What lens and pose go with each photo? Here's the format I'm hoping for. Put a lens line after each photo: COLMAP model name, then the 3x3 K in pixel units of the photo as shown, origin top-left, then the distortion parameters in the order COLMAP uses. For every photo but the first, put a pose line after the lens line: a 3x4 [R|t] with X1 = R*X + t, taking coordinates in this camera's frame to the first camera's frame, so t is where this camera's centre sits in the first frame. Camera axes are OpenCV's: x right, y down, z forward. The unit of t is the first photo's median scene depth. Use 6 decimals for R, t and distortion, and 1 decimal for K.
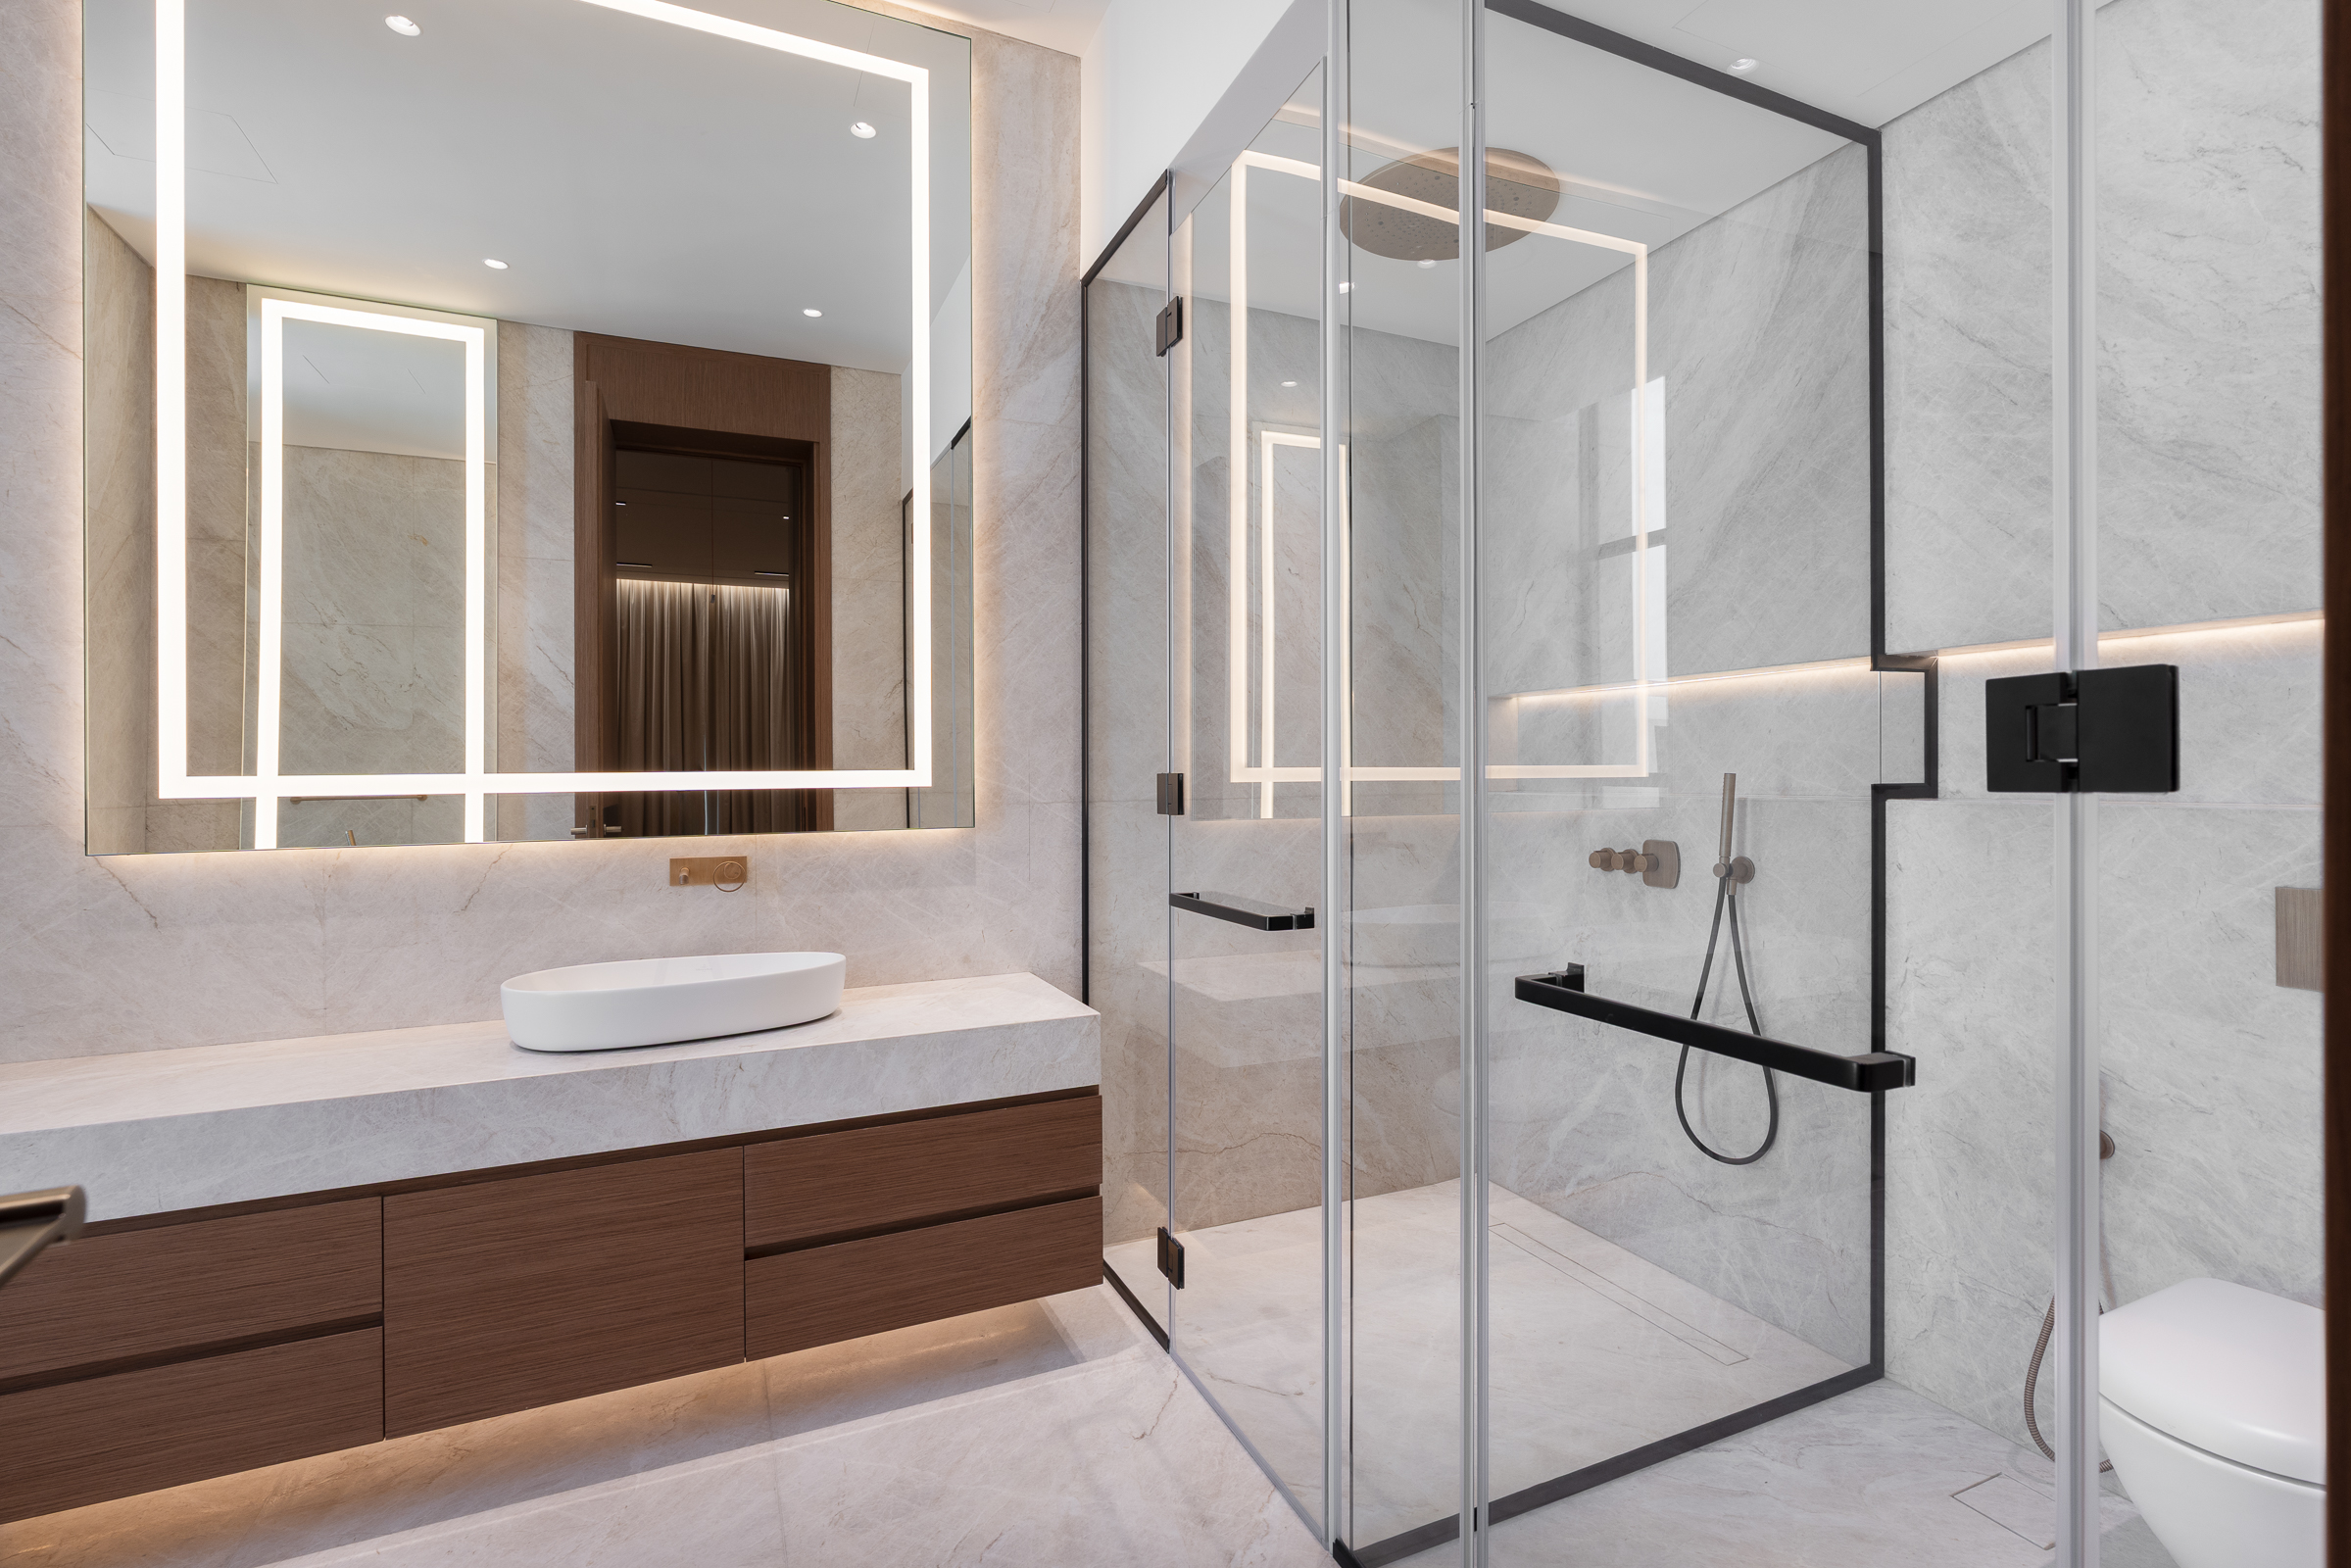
lens RADIAL K [[1065.6, 0, 1196.4], [0, 1065.6, 775.3], [0, 0, 1]] dist [-0.005679, 0.000046]
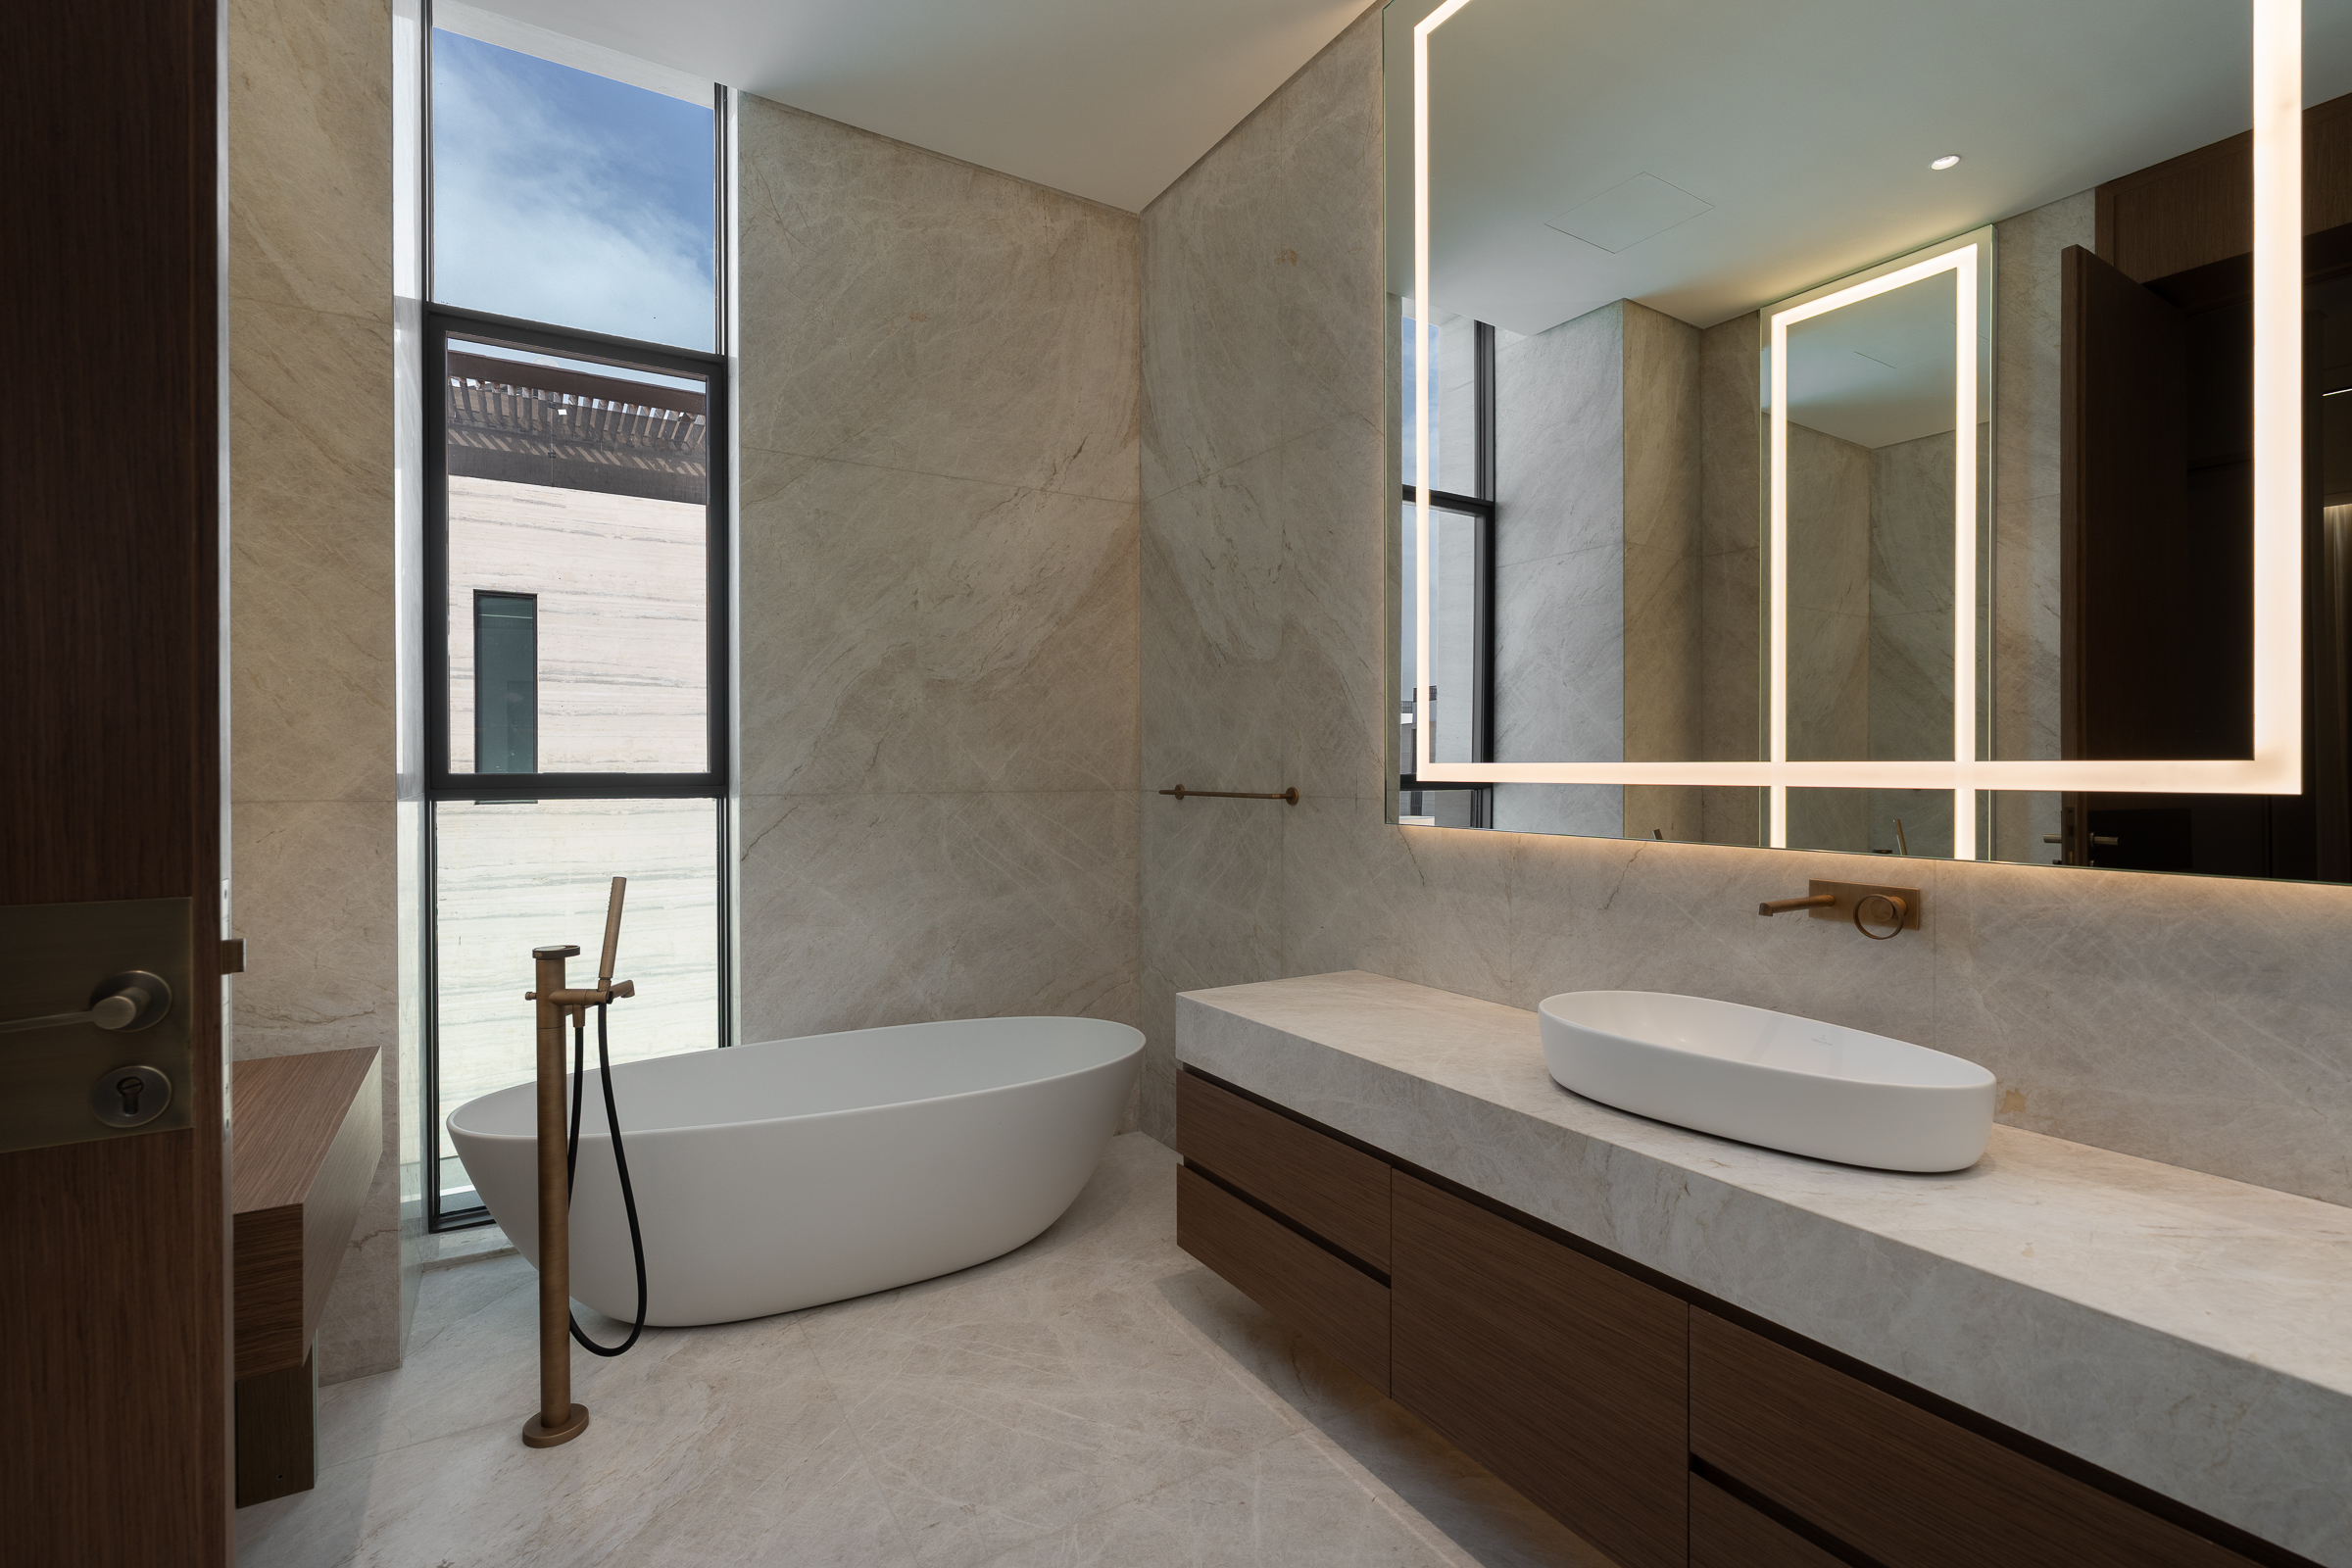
lens RADIAL K [[1066.0, 0, 1192.1], [0, 1066.0, 765.8], [0, 0, 1]] dist [-0.005679, 0.000046]
pose [[0.130571, 0.008796, -0.991400, 0.164045], [-0.008886, 0.999931, 0.007701, -0.001766], [0.991399, 0.007804, 0.130640, 0.455589]]
